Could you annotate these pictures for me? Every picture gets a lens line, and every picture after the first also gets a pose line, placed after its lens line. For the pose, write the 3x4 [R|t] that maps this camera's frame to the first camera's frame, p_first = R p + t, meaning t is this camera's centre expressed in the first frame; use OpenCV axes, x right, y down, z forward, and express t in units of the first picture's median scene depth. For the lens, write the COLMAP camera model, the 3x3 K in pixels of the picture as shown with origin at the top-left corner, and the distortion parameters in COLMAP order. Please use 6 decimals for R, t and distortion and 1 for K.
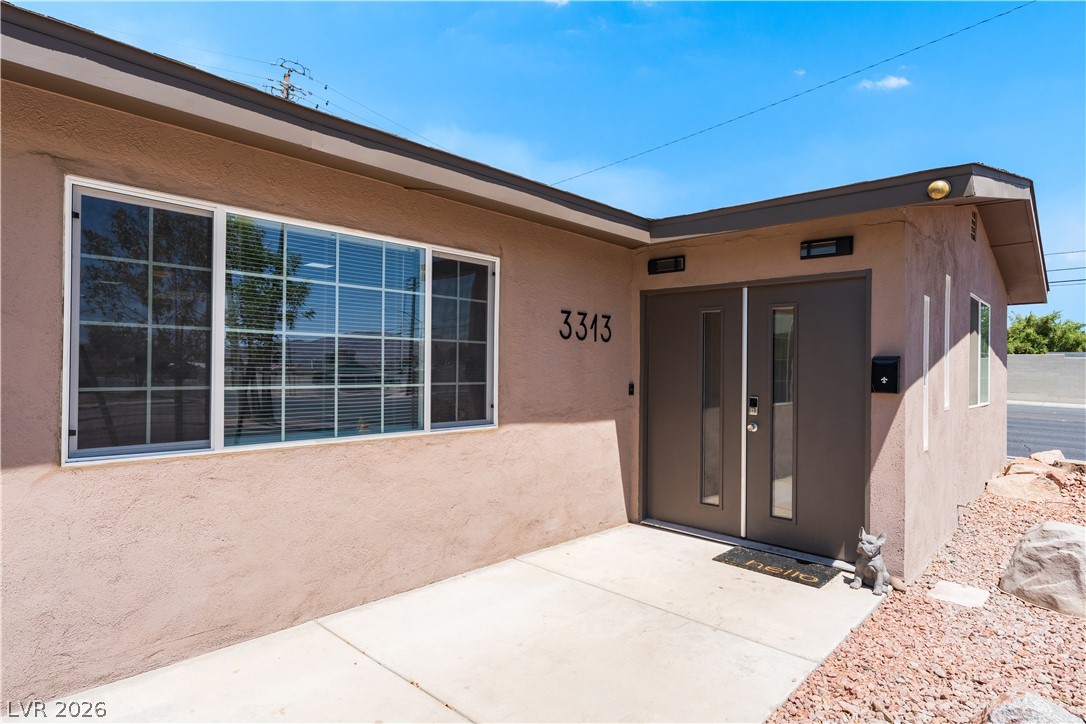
lens RADIAL K [[610.5, 0, 536.4], [0, 610.5, 366.3], [0, 0, 1]] dist [0.021364, 0.000118]
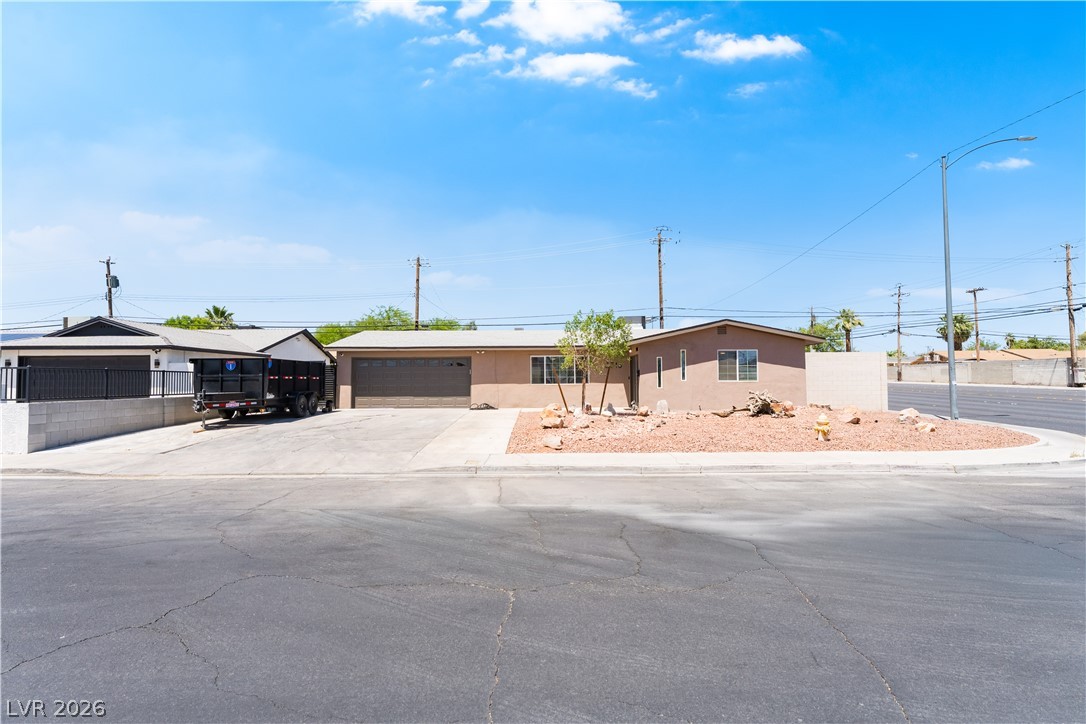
lens RADIAL K [[520.9, 0, 541.0], [0, 520.9, 363.4], [0, 0, 1]] dist [-0.002488, -0.000234]
pose [[0.693910, -0.037904, -0.719064, 3.449273], [0.018672, 0.999225, -0.034653, 0.071550], [0.719820, 0.010620, 0.694080, -3.010424]]
